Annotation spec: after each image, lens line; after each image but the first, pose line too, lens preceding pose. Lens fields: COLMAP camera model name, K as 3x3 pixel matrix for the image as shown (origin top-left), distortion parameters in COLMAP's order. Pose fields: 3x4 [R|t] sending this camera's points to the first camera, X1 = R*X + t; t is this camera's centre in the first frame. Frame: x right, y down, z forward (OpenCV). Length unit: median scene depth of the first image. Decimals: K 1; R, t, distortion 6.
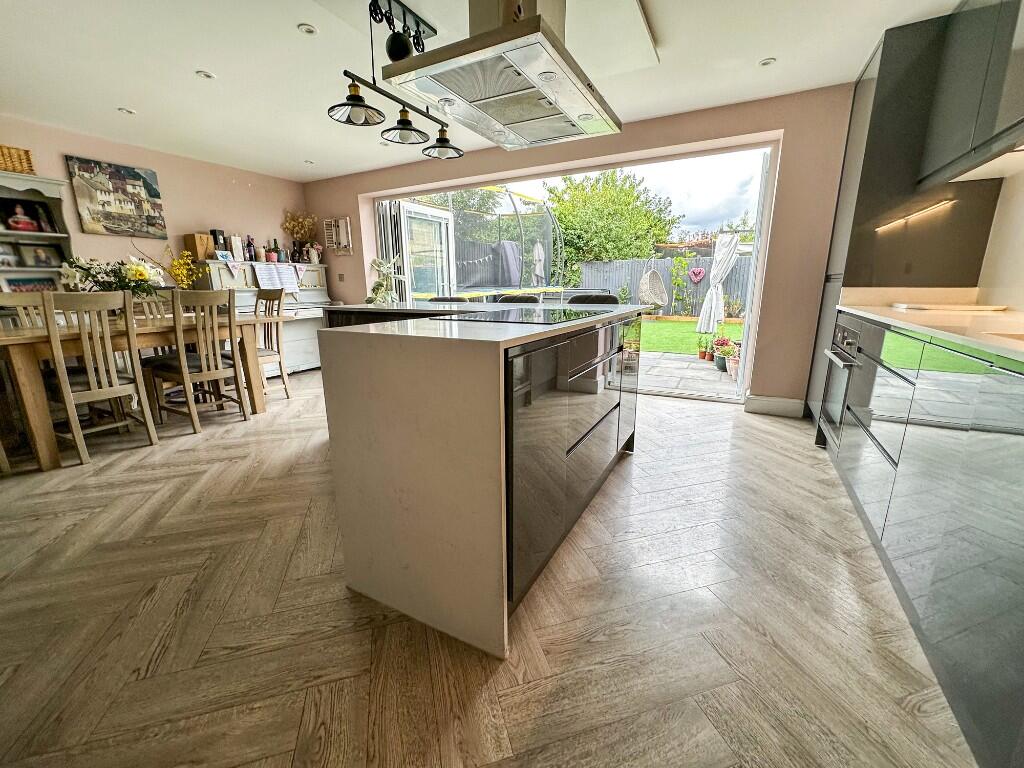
lens RADIAL K [[418.0, 0, 515.2], [0, 418.0, 382.9], [0, 0, 1]] dist [0.000754, 0.000565]
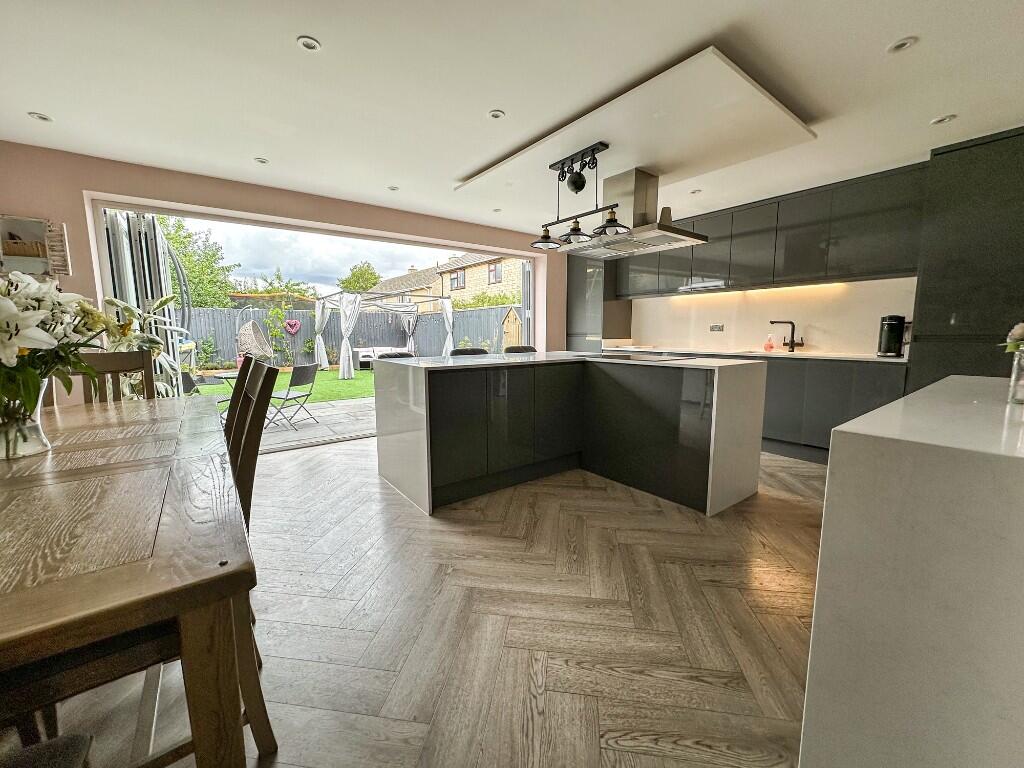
lens RADIAL K [[409.4, 0, 512.0], [0, 409.4, 384.0], [0, 0, 1]] dist [0.000579, 0.000135]
pose [[0.422989, -0.109780, 0.899460, -0.277402], [0.207164, 0.978060, 0.021950, -0.031343], [-0.882136, 0.177051, 0.436451, 0.112945]]
